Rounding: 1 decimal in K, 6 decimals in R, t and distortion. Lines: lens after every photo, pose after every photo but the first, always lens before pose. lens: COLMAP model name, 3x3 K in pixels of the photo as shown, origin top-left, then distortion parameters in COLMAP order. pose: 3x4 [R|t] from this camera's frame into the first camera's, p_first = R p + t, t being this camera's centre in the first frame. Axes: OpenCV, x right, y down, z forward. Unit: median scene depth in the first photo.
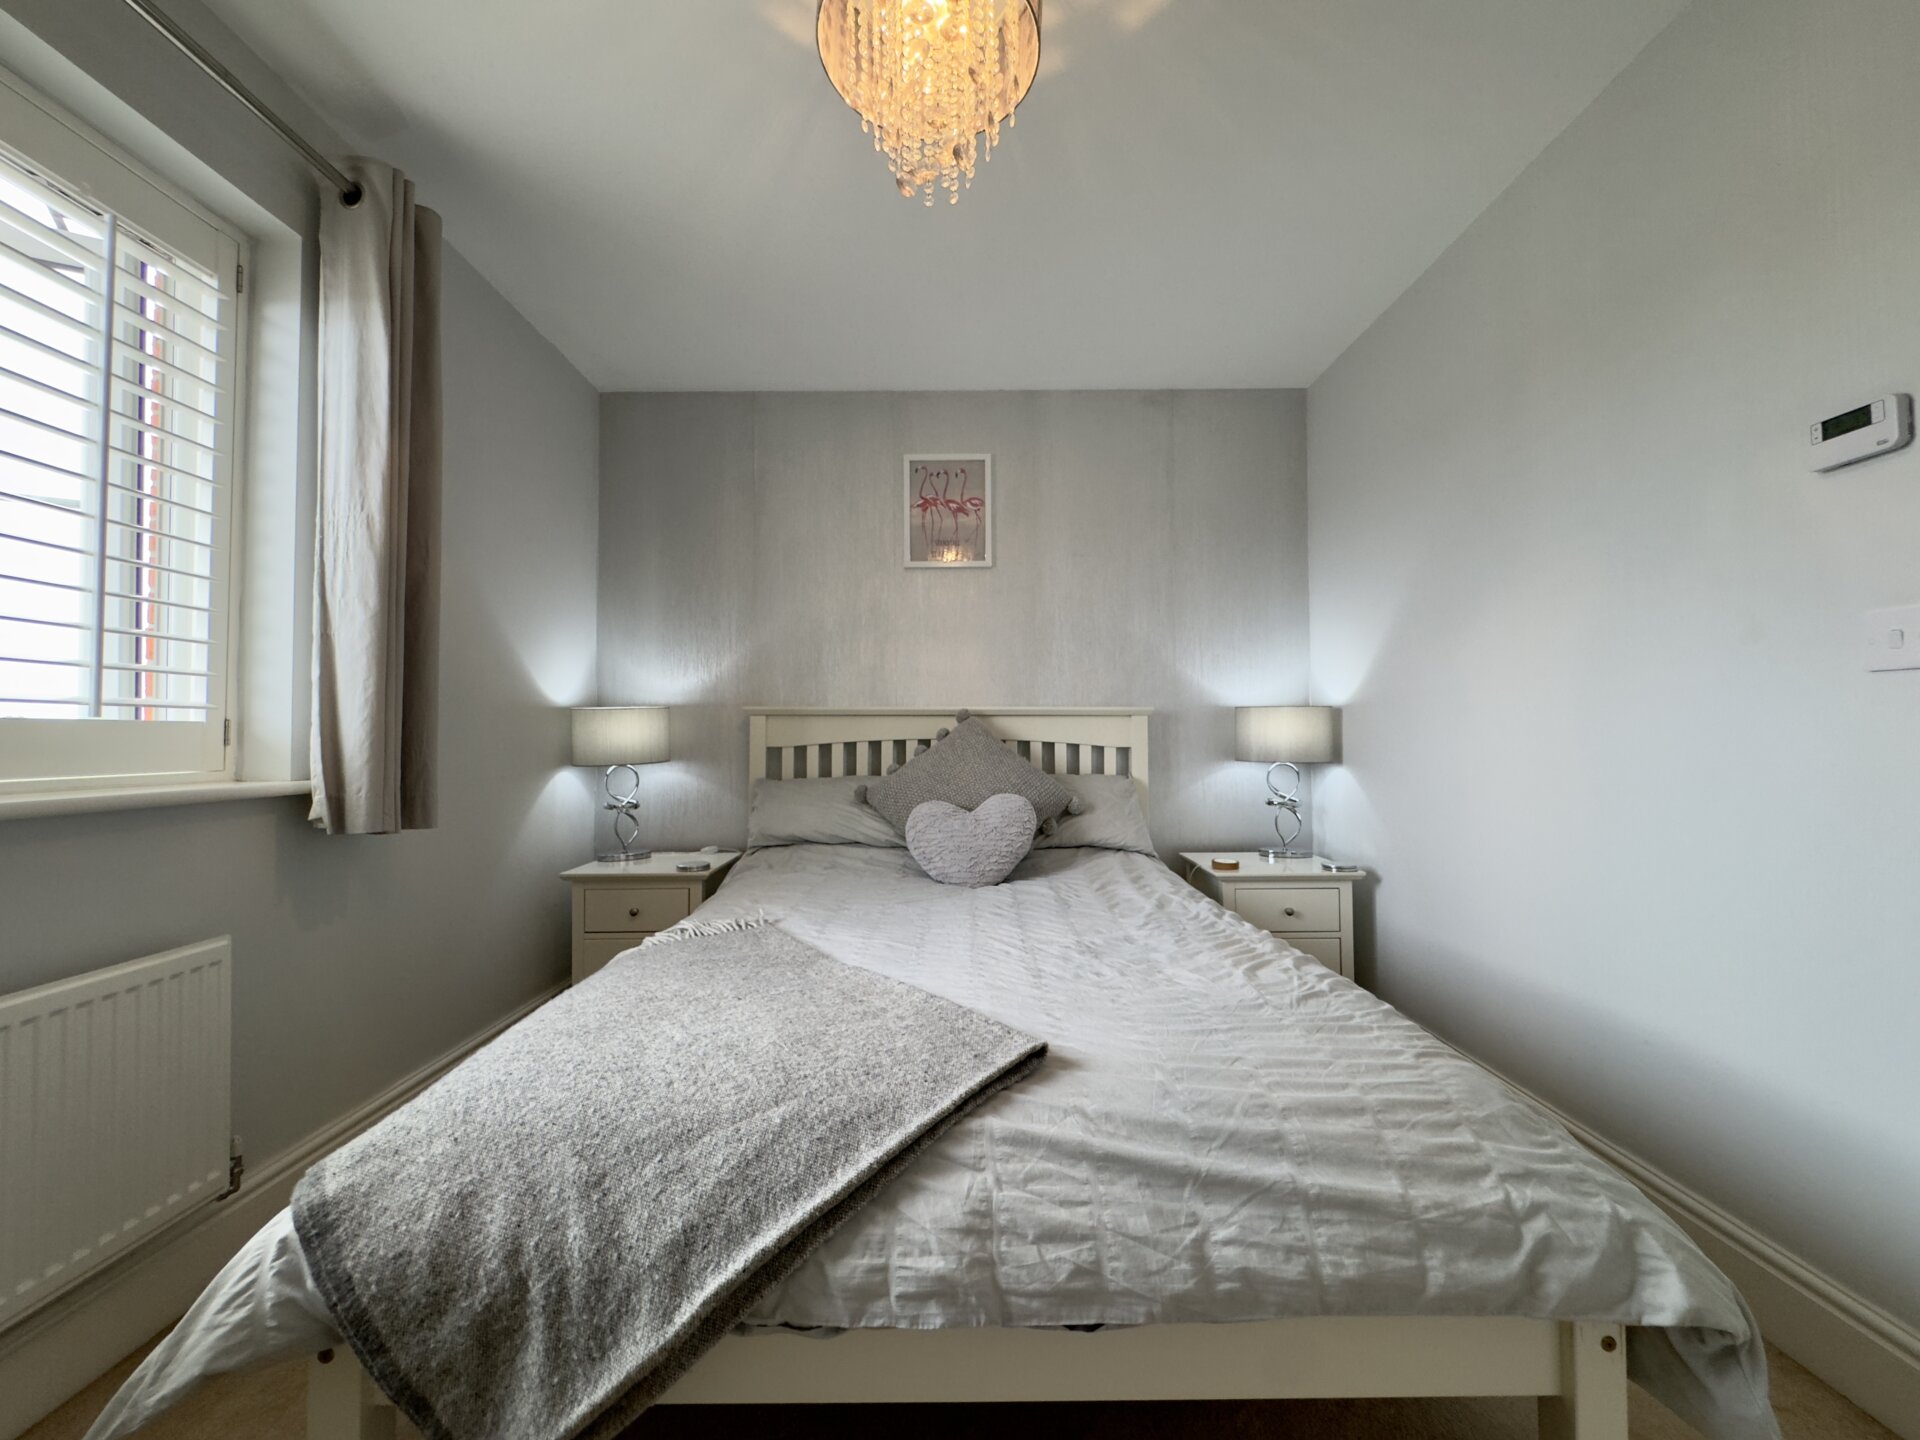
lens RADIAL K [[767.0, 0, 961.5], [0, 767.0, 720.4], [0, 0, 1]] dist [-0.004009, 0.000640]
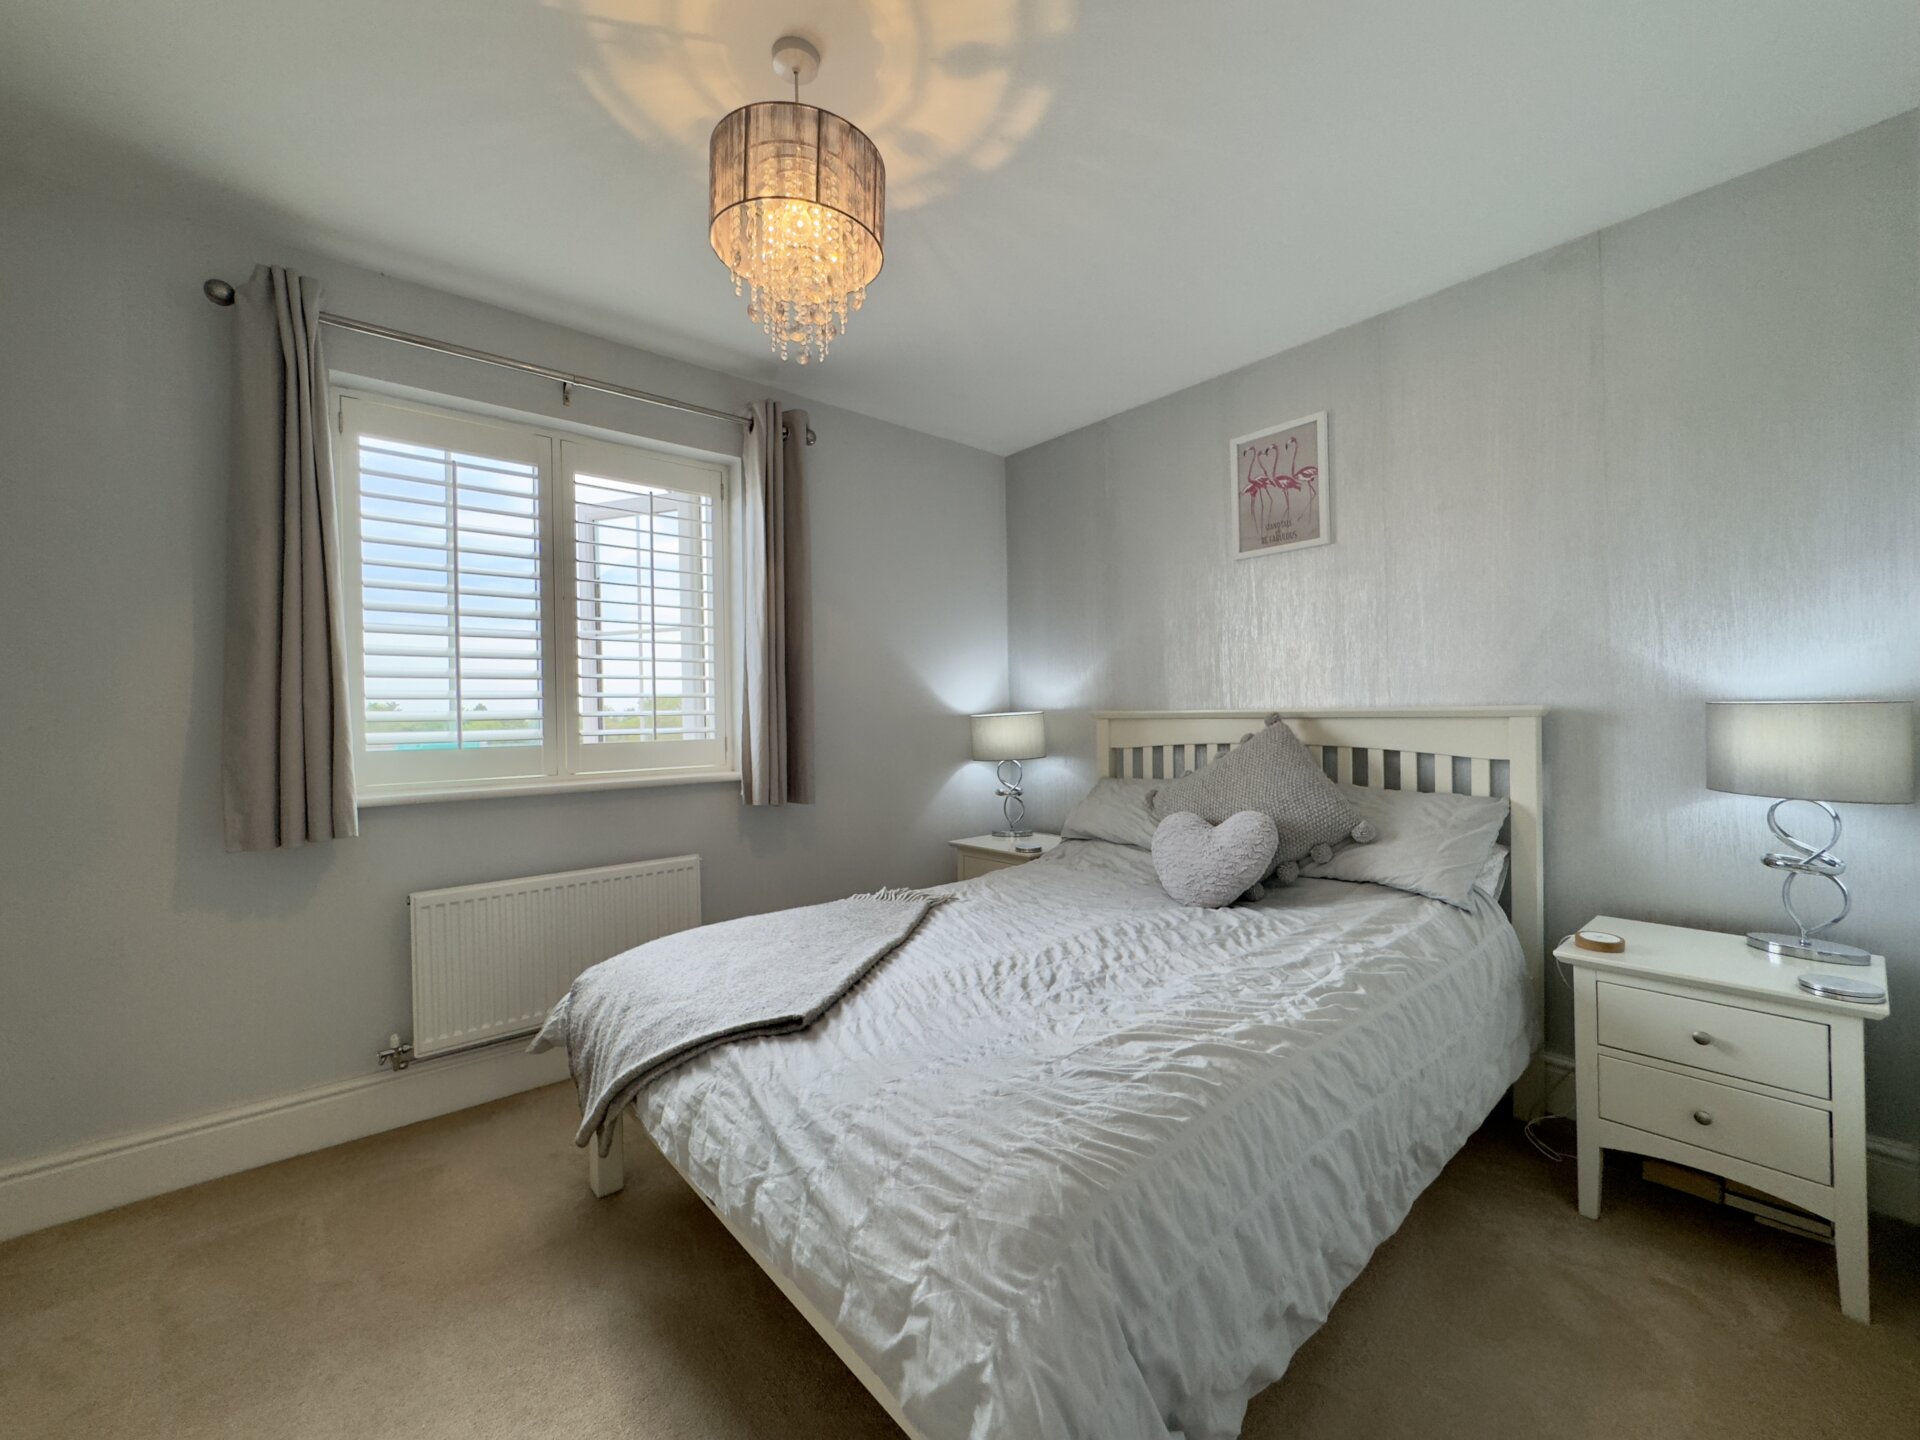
lens RADIAL K [[767.0, 0, 951.4], [0, 767.0, 717.6], [0, 0, 1]] dist [-0.004009, 0.000640]
pose [[0.651590, -0.005273, -0.758553, 0.495733], [0.030028, 0.999371, 0.018847, -0.041141], [0.757977, -0.035058, 0.651338, 0.138912]]
